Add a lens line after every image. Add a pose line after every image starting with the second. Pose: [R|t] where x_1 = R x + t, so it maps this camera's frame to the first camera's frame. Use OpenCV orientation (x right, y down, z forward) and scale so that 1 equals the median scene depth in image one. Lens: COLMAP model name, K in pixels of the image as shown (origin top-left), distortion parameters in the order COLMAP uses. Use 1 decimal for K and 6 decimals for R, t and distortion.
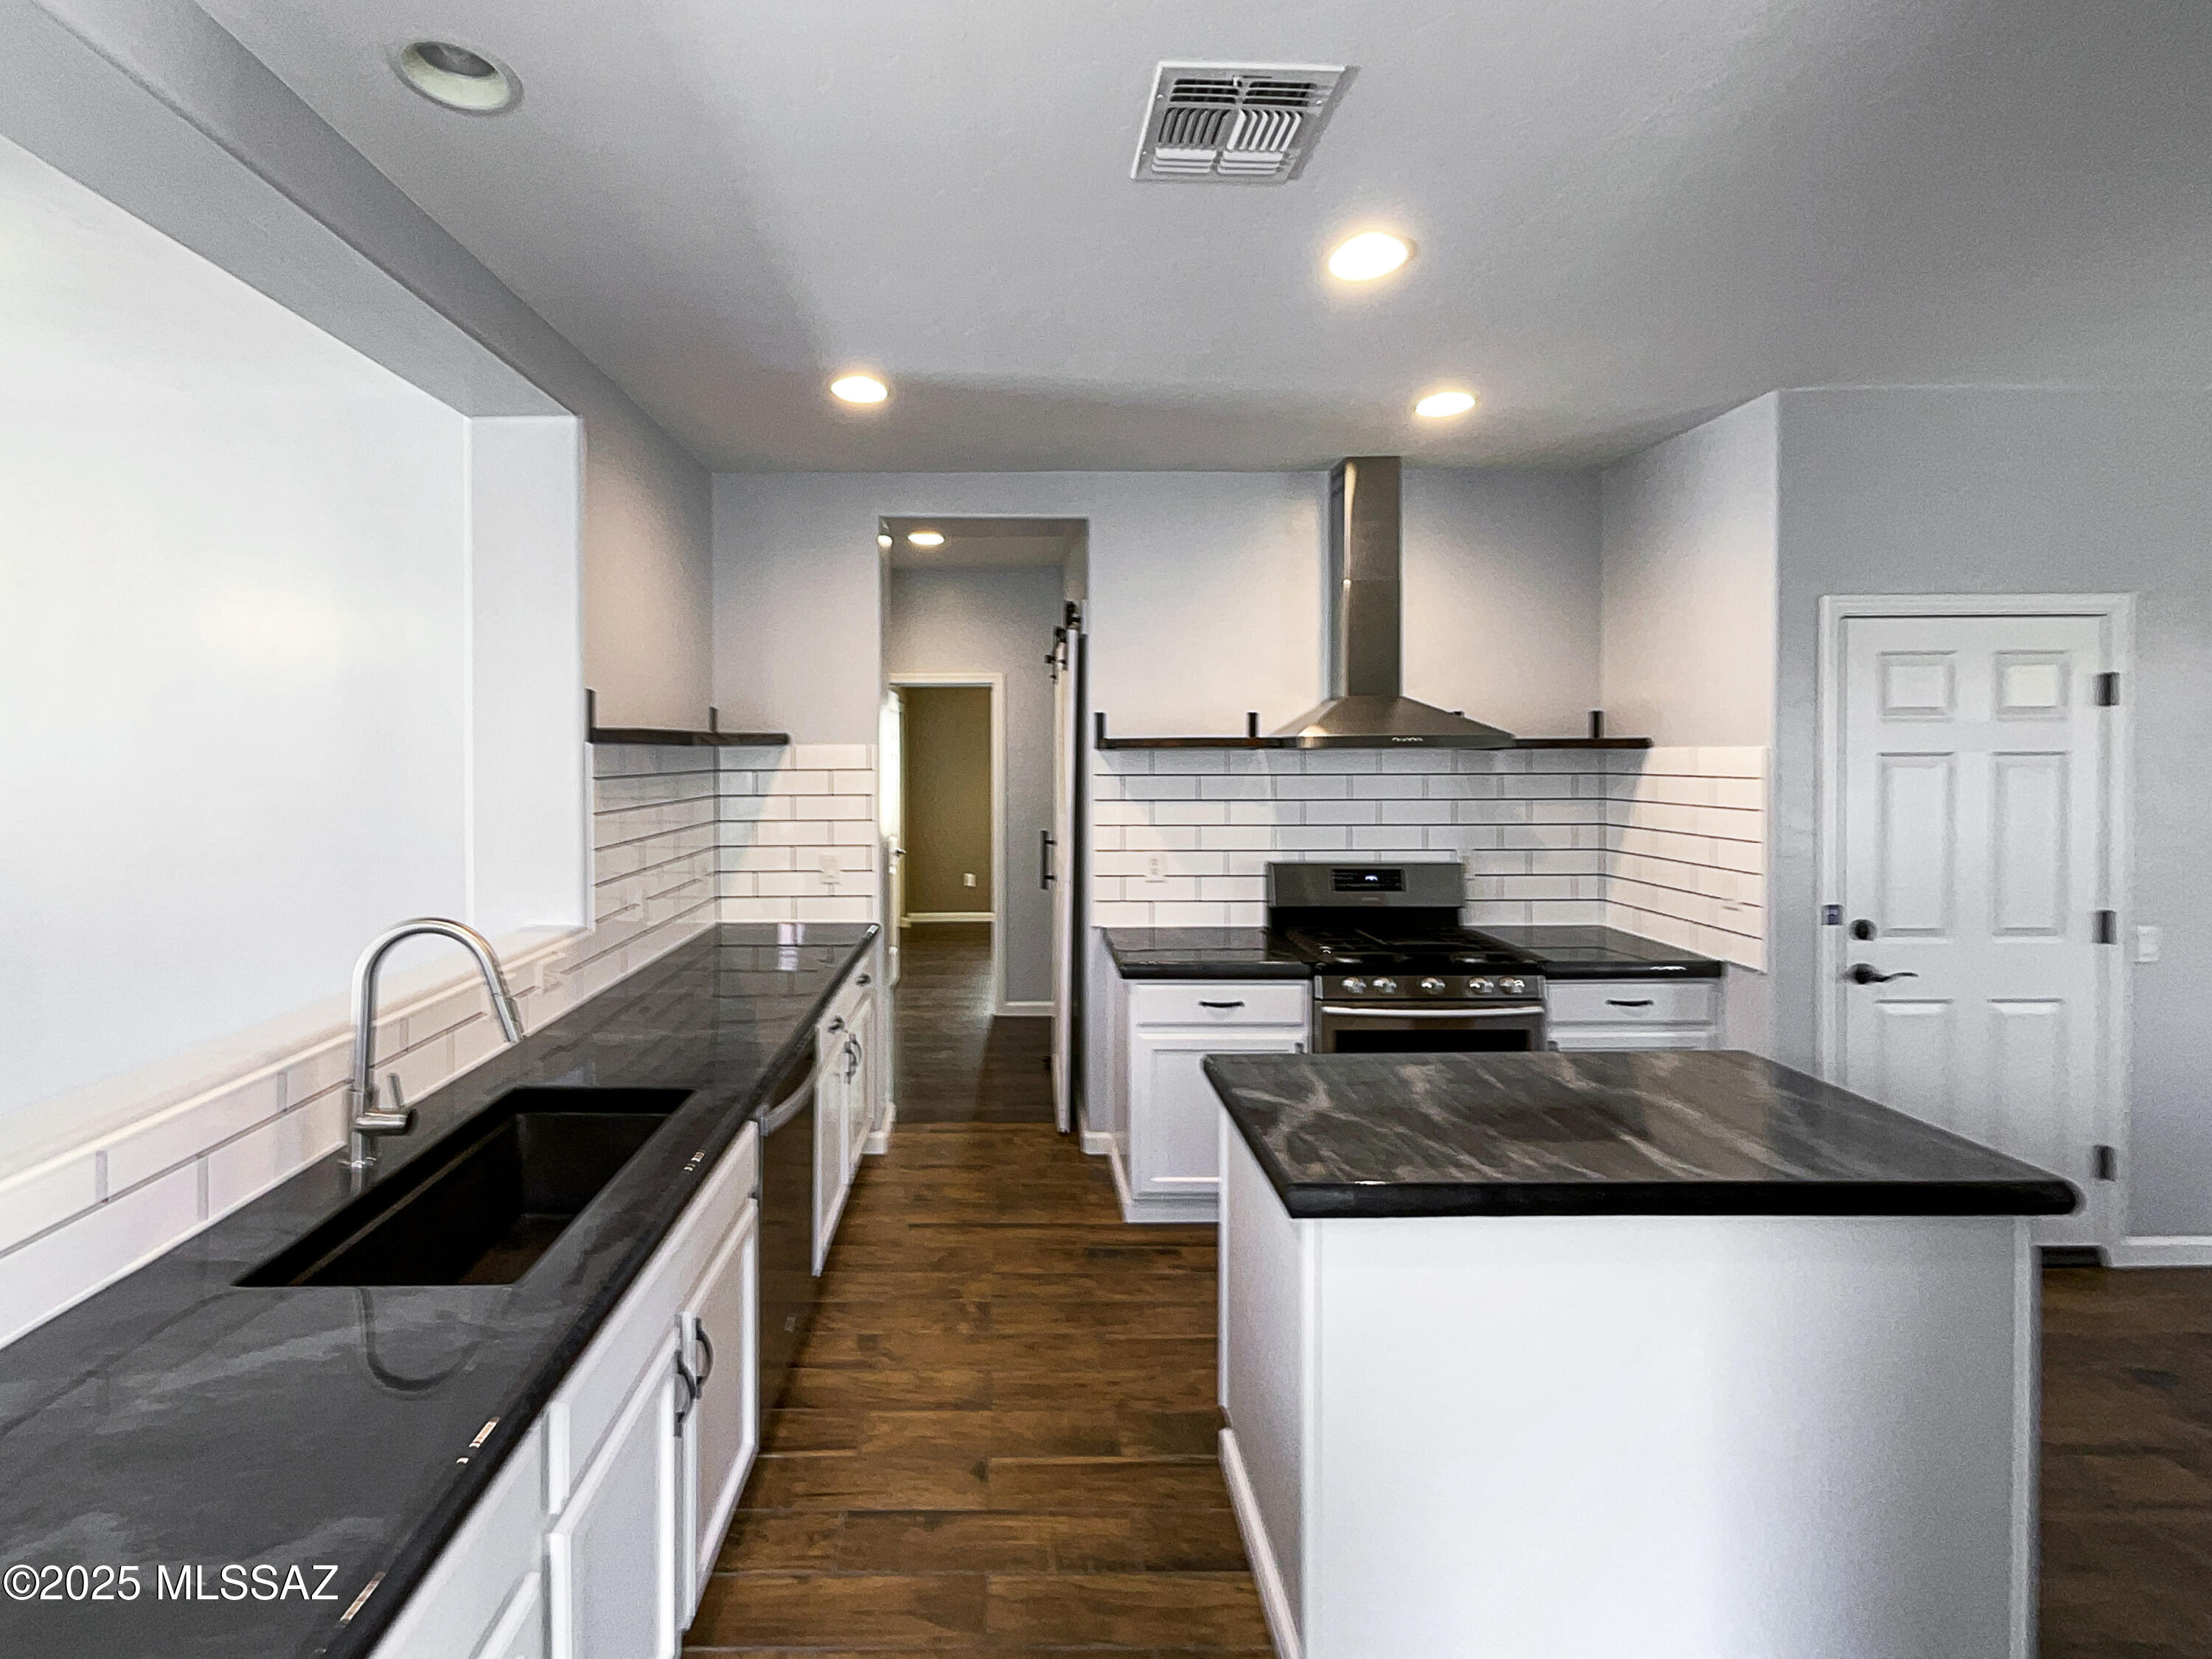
lens RADIAL K [[921.4, 0, 1098.5], [0, 921.4, 772.4], [0, 0, 1]] dist [0.002255, 0.000567]
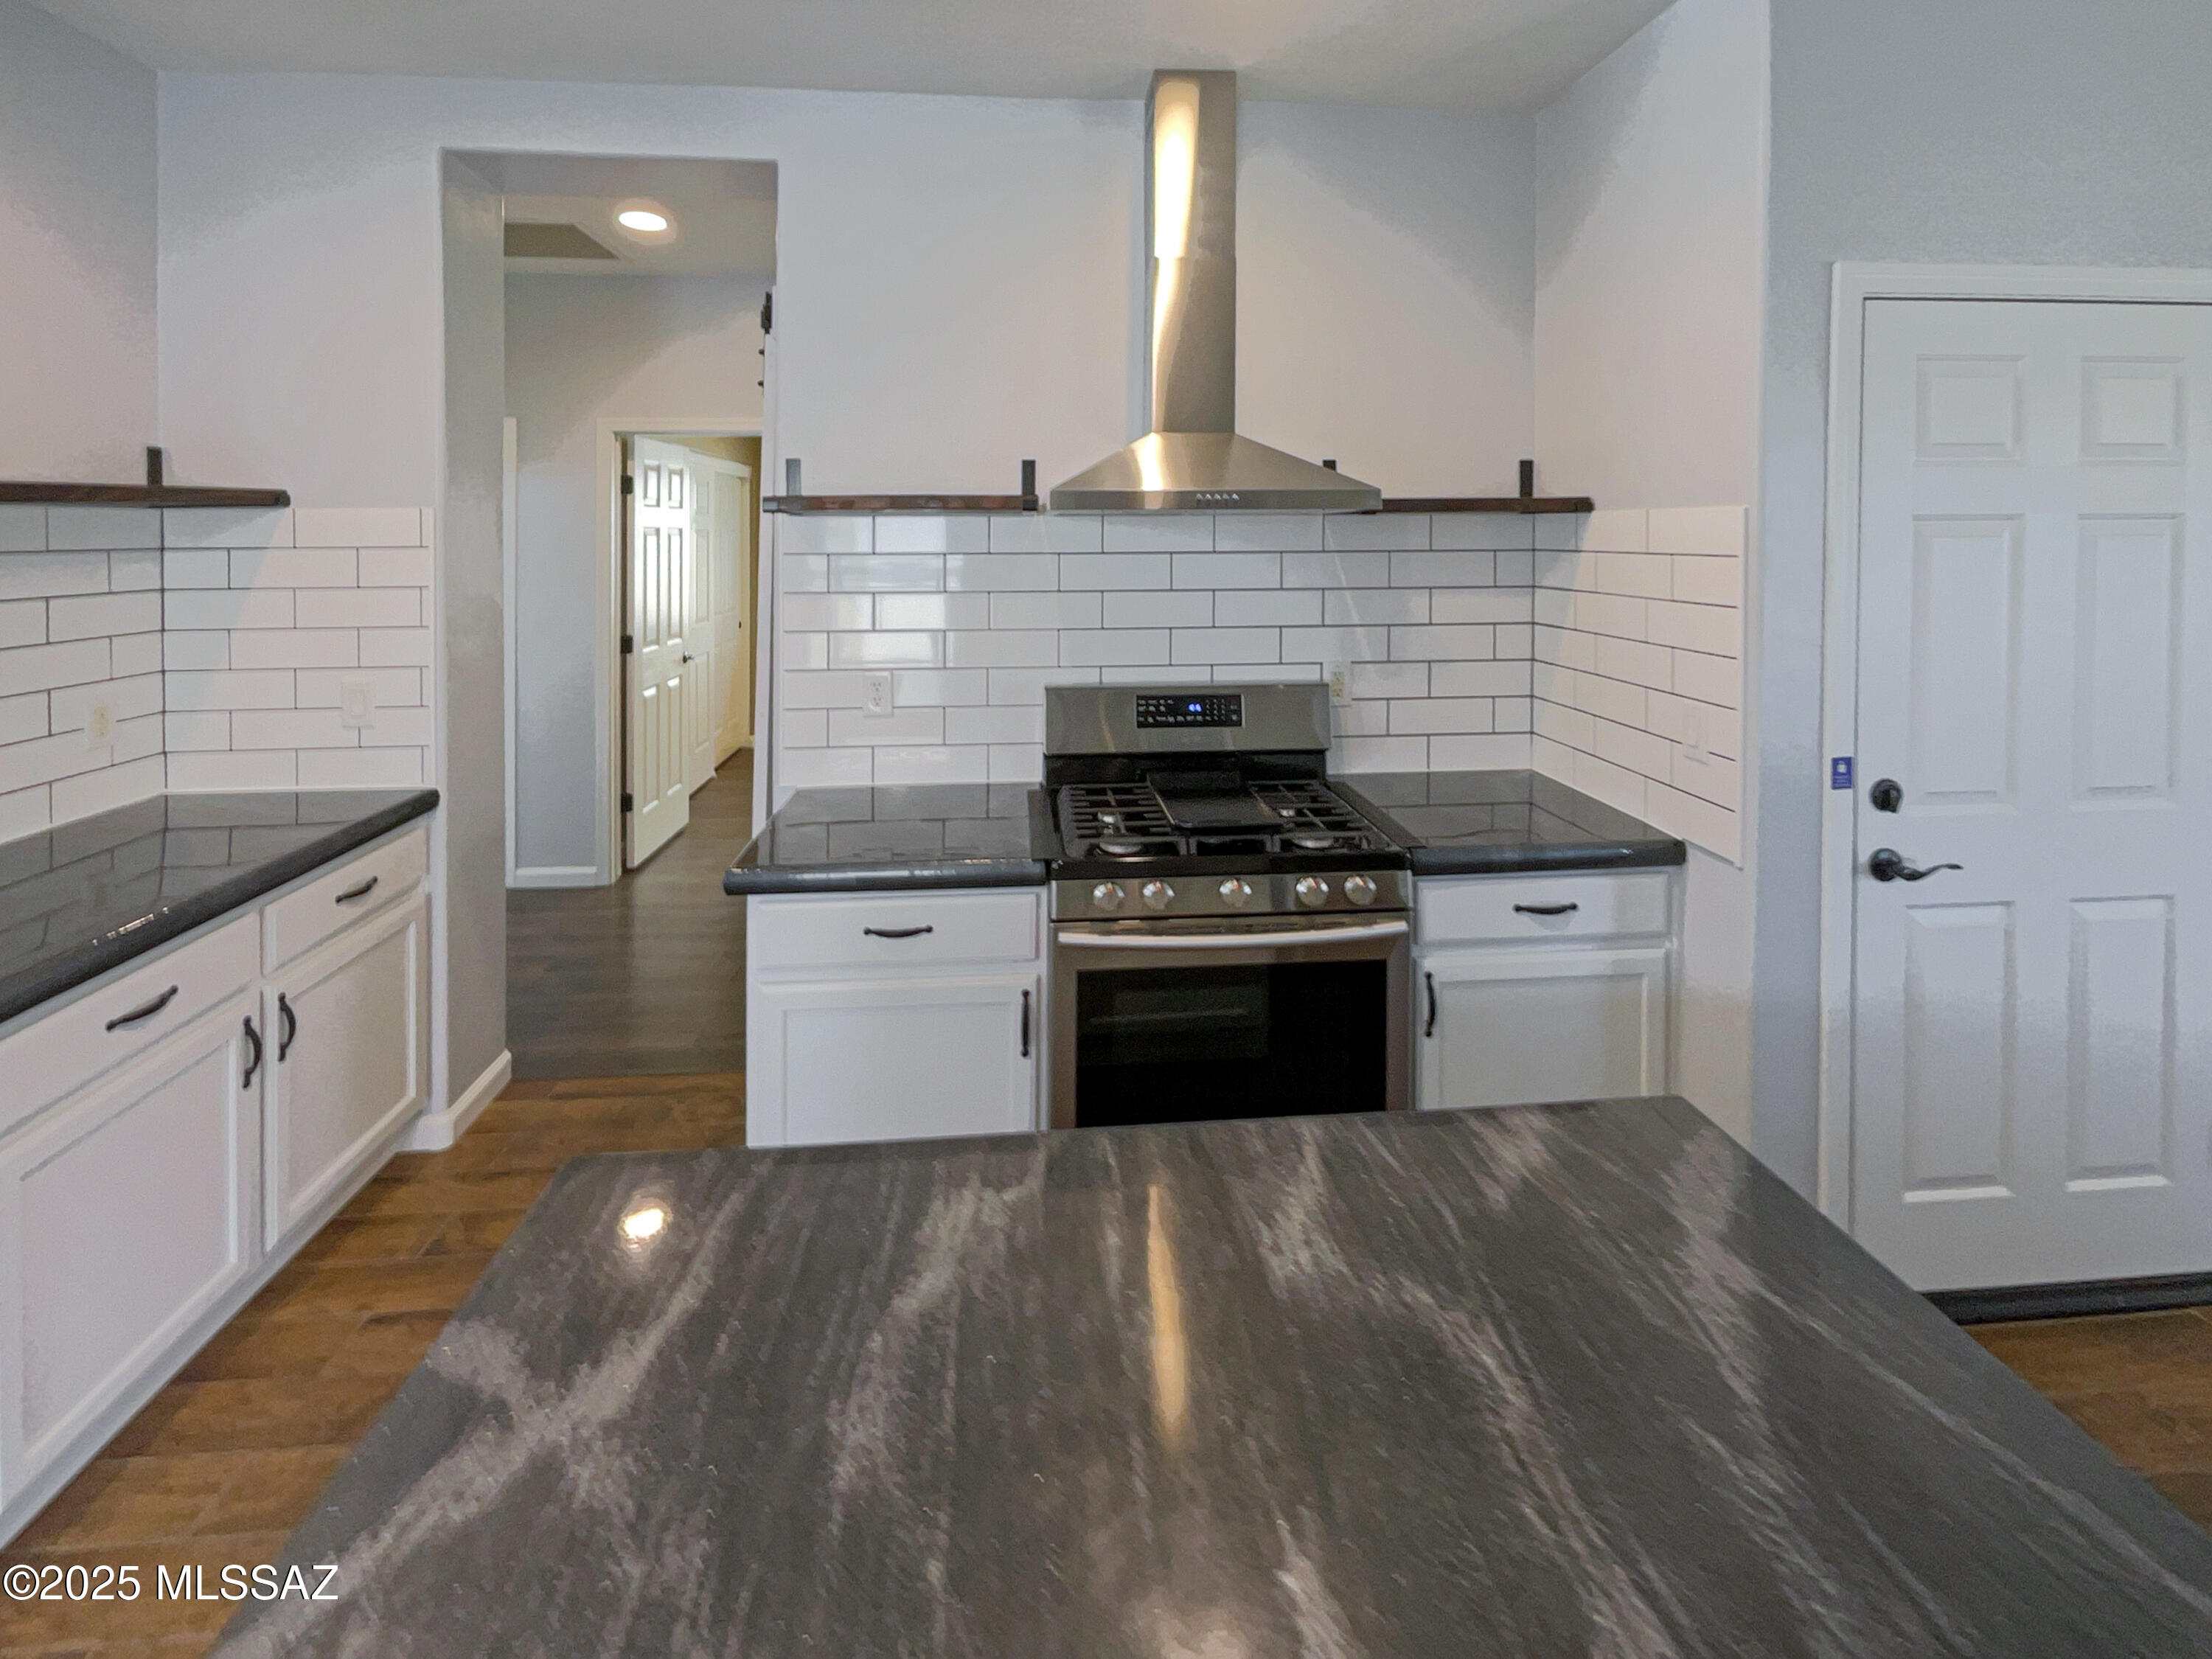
lens RADIAL K [[1112.0, 0, 1115.3], [0, 1112.0, 573.8], [0, 0, 1]] dist [0.002852, 0.000254]
pose [[0.995840, -0.004325, 0.091013, 0.184714], [0.002414, 0.999774, 0.021100, 0.000868], [-0.091084, -0.020792, 0.995626, 0.231702]]
